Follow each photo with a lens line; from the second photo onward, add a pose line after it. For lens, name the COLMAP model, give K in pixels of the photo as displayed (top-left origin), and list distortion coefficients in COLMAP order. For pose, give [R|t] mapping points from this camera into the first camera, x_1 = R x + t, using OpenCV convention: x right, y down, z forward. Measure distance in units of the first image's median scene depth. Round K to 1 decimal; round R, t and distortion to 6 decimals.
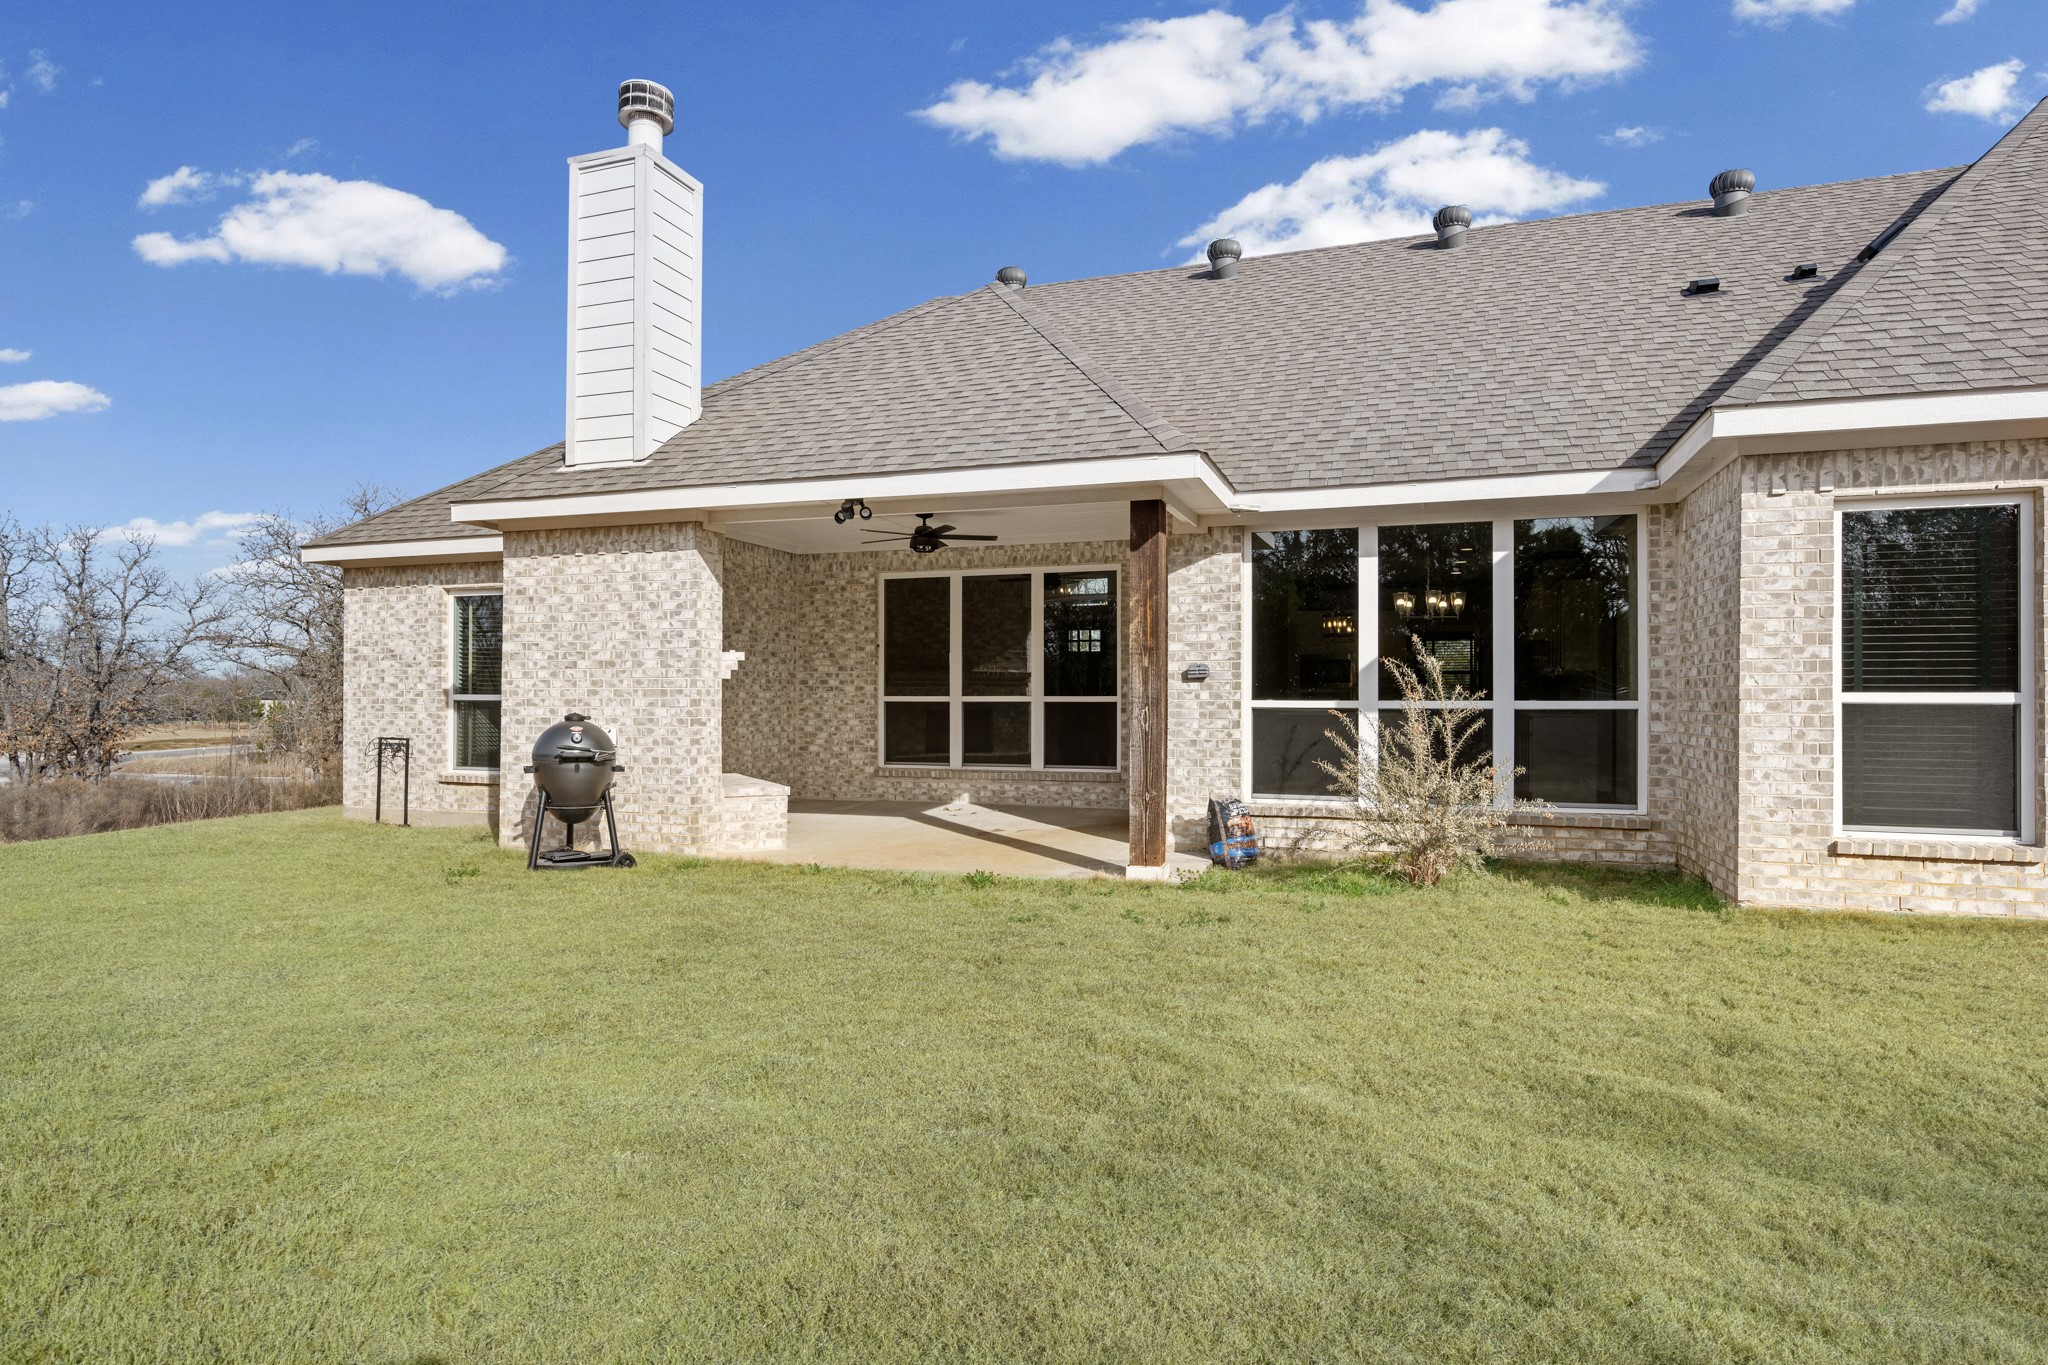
lens RADIAL K [[1145.1, 0, 1024.0], [0, 1145.1, 682.5], [0, 0, 1]] dist [-0.003009, -0.000010]
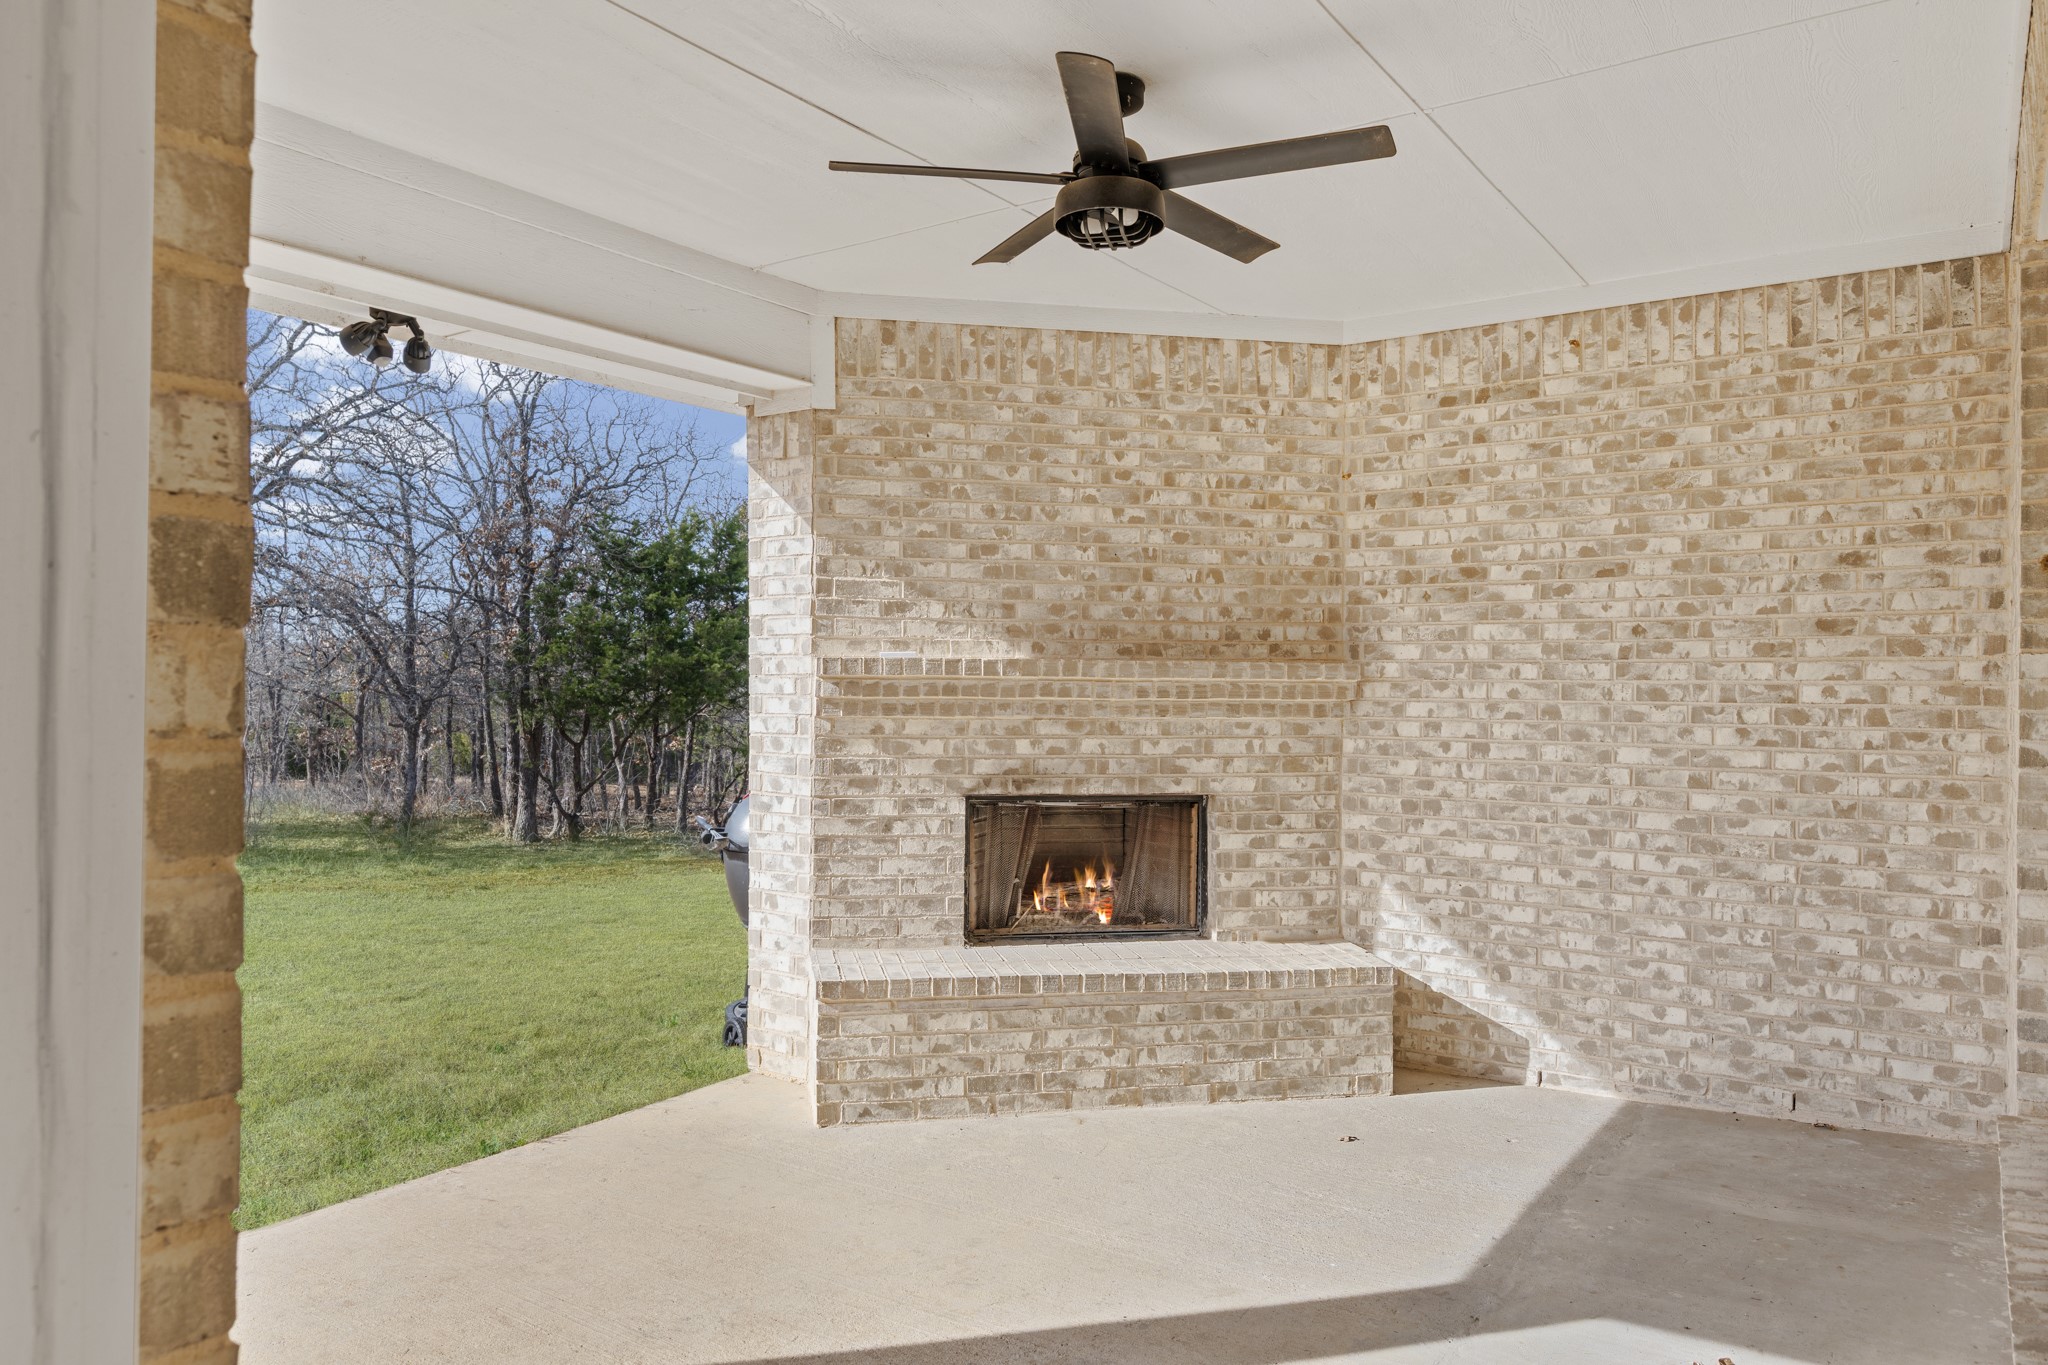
lens RADIAL K [[1343.2, 0, 1024.0], [0, 1343.2, 682.5], [0, 0, 1]] dist [-0.010604, -0.000599]
pose [[-0.280278, -0.008767, -0.959879, 0.239462], [0.005275, 0.999929, -0.010673, -0.009898], [0.959904, -0.008055, -0.280212, 1.202664]]
